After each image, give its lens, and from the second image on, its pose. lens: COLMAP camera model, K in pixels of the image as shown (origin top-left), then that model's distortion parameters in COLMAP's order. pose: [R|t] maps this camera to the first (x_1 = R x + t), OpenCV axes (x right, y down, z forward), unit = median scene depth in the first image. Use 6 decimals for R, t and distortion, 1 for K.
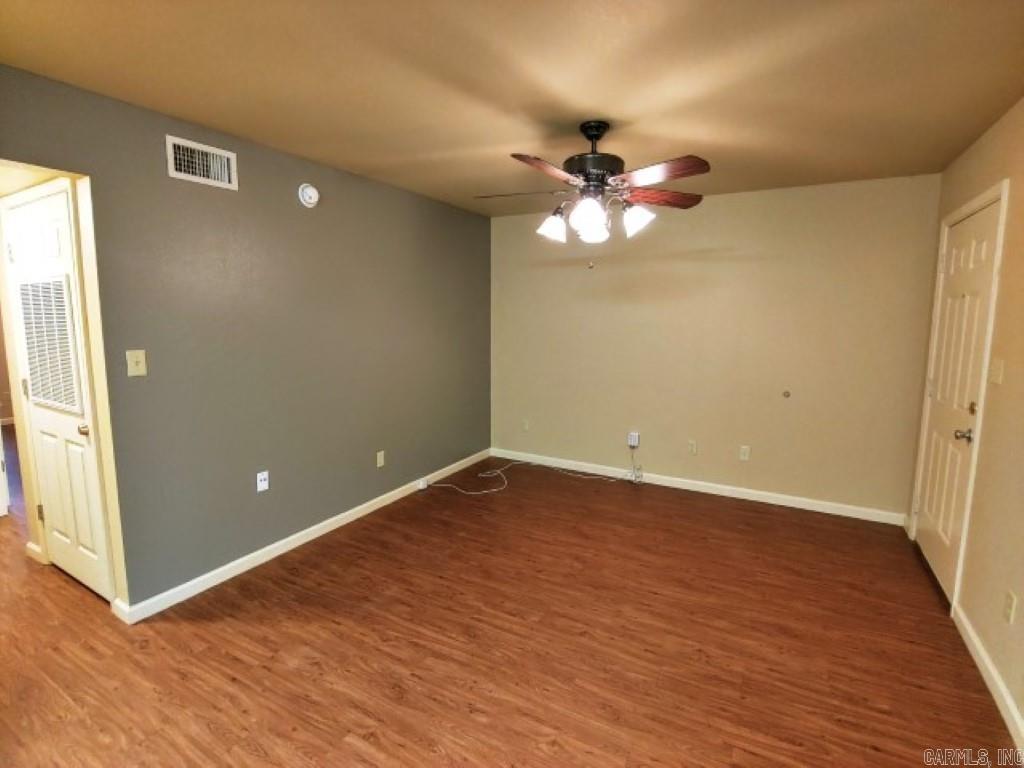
lens RADIAL K [[487.1, 0, 512.0], [0, 487.1, 377.9], [0, 0, 1]] dist [-0.019011, 0.000068]
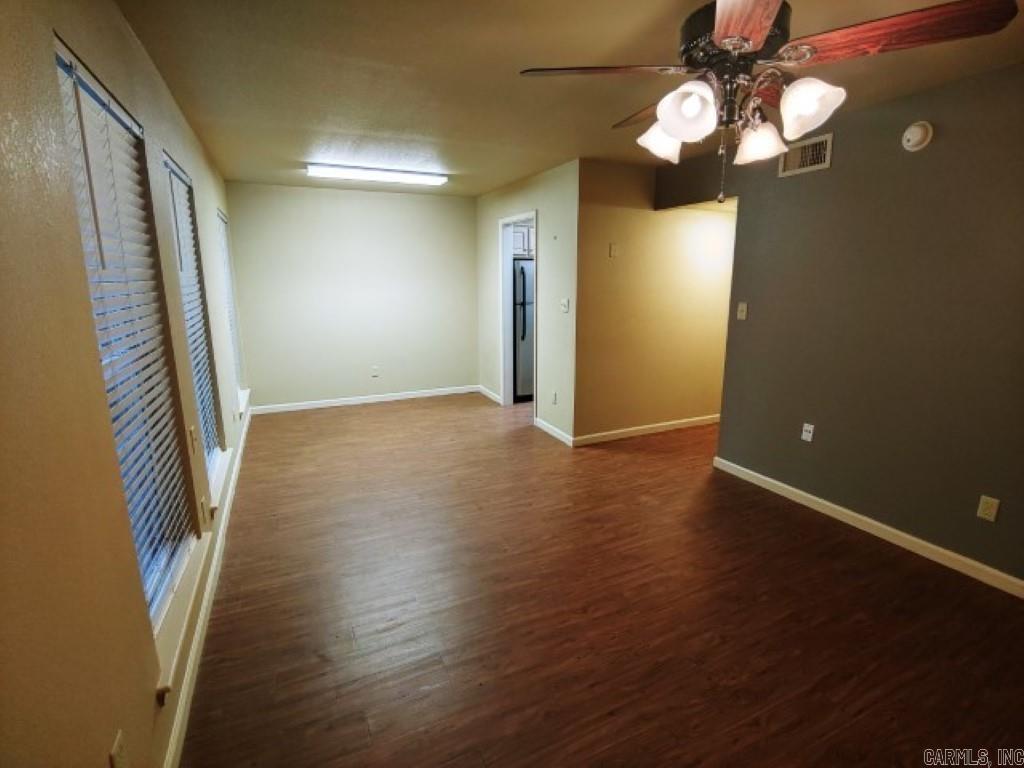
lens RADIAL K [[487.1, 0, 512.0], [0, 487.1, 377.9], [0, 0, 1]] dist [-0.019011, 0.000068]
pose [[-0.587029, 0.157099, -0.794176, 0.832495], [-0.105154, 0.957884, 0.267209, -0.145599], [0.802707, 0.240370, -0.545787, 1.162940]]
